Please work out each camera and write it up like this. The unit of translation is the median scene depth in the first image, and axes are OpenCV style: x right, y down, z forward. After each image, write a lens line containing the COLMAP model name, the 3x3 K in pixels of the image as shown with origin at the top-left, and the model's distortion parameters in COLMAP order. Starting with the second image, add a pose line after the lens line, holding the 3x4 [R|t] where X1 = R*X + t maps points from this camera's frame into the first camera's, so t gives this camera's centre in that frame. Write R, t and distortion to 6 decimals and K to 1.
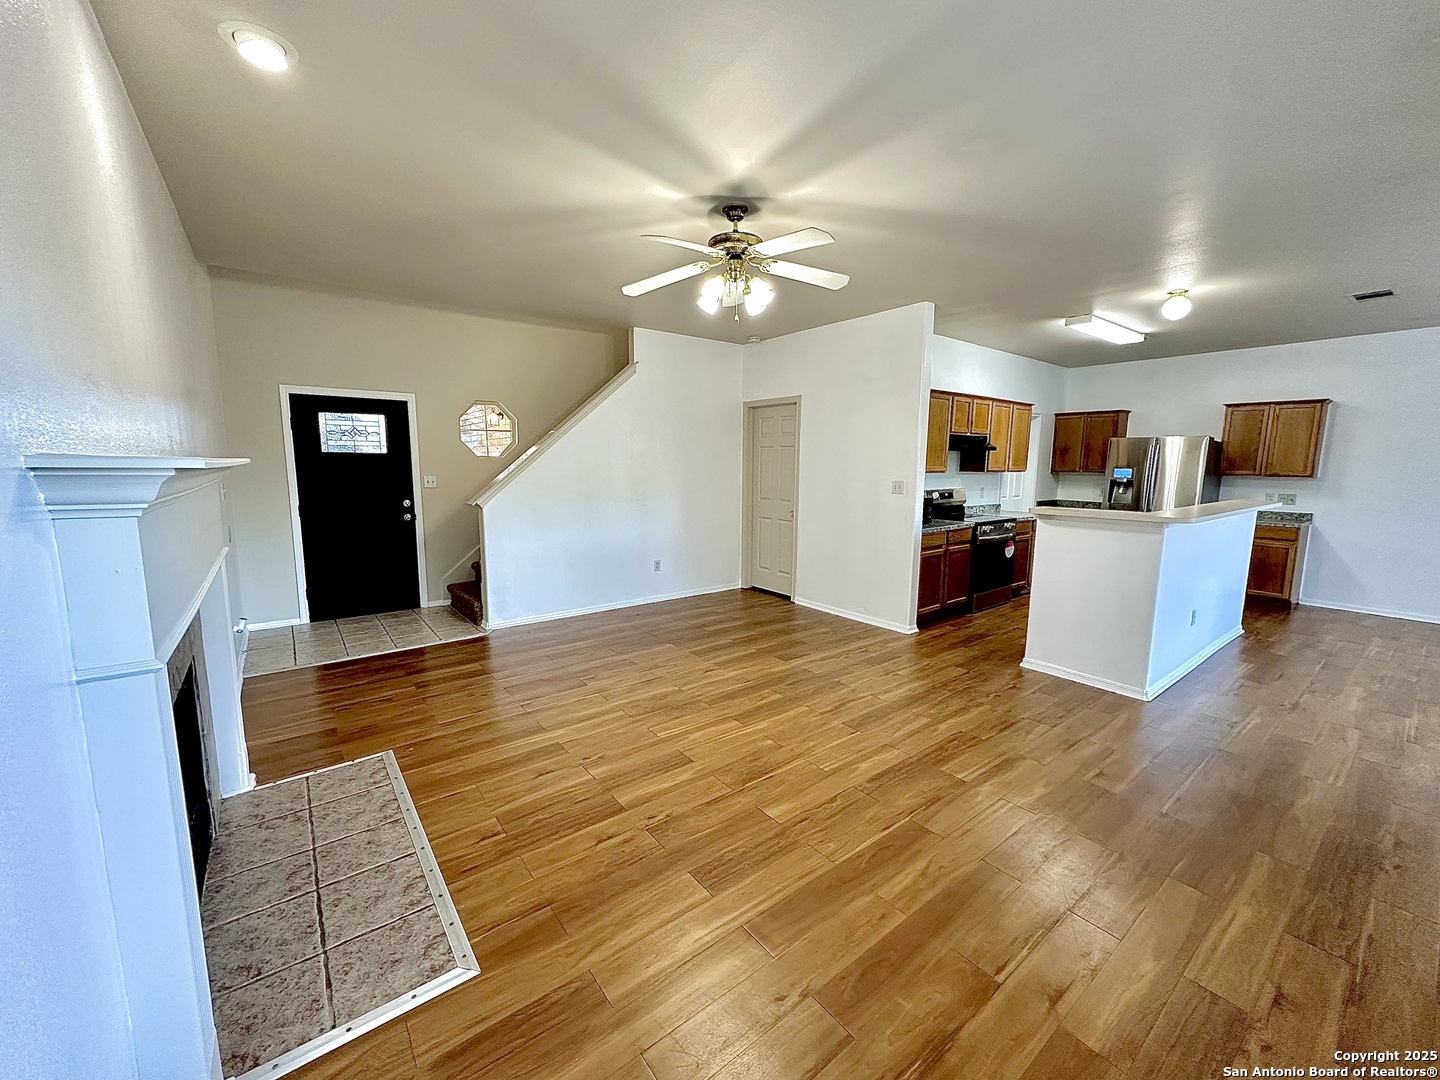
lens RADIAL K [[570.1, 0, 720.0], [0, 570.1, 540.0], [0, 0, 1]] dist [-0.005852, 0.000442]
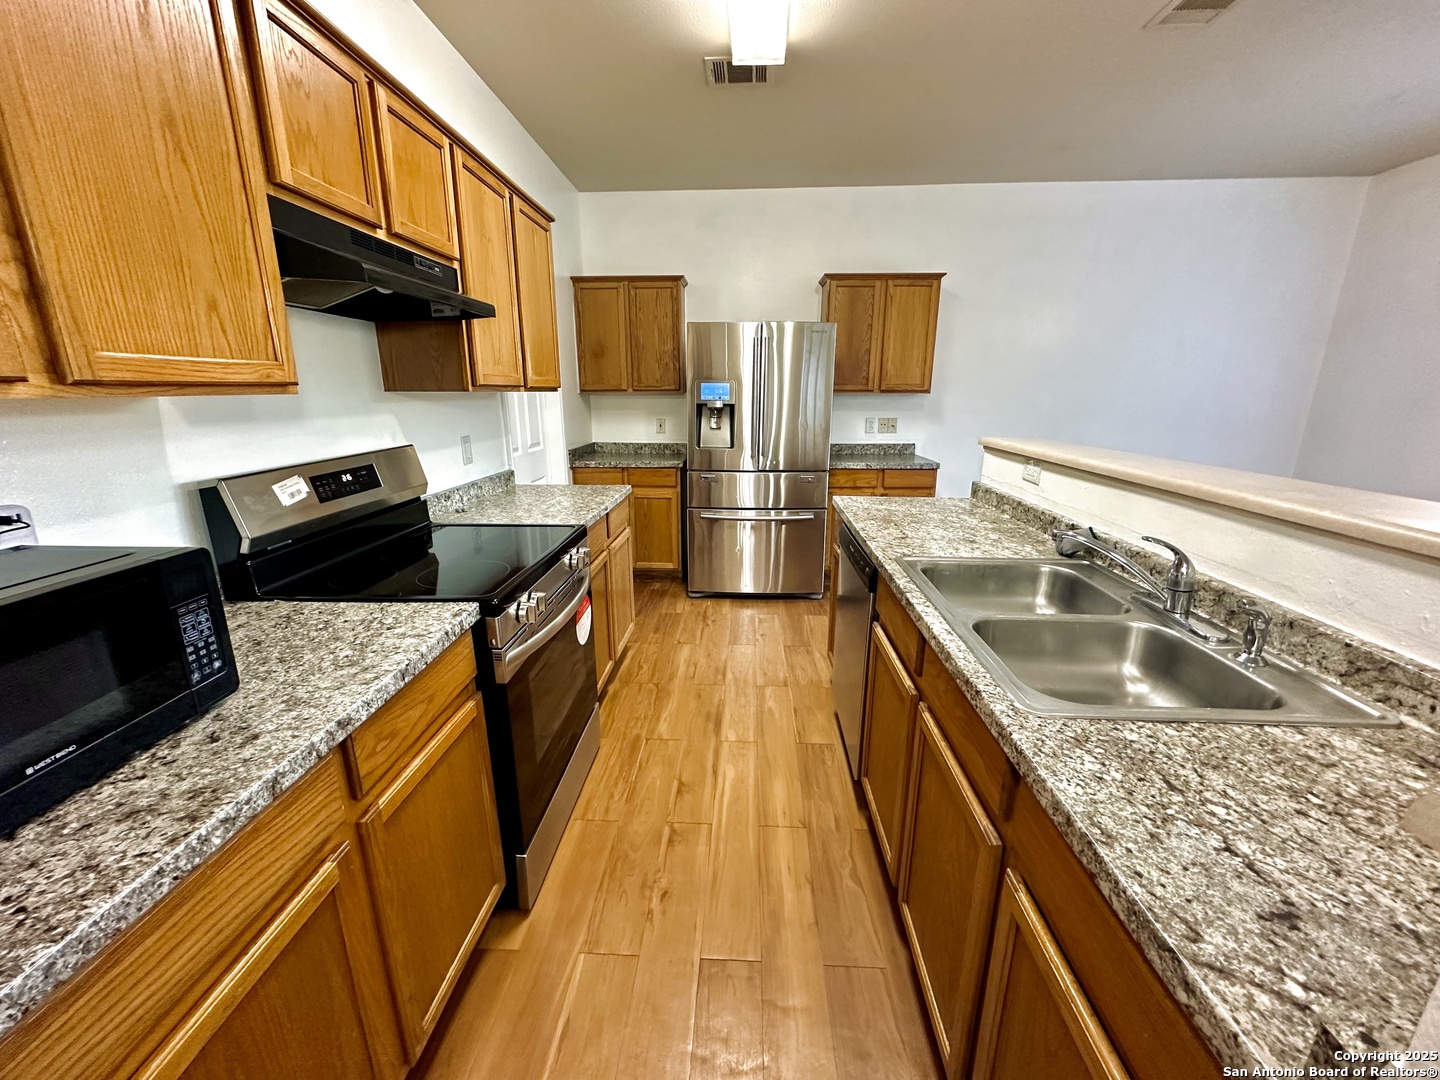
lens RADIAL K [[570.1, 0, 720.0], [0, 570.1, 540.0], [0, 0, 1]] dist [-0.005852, 0.000442]
pose [[0.647706, -0.203214, 0.734289, 0.361871], [0.105577, 0.978415, 0.177647, -0.094628], [-0.754540, -0.037539, 0.655180, 0.807581]]
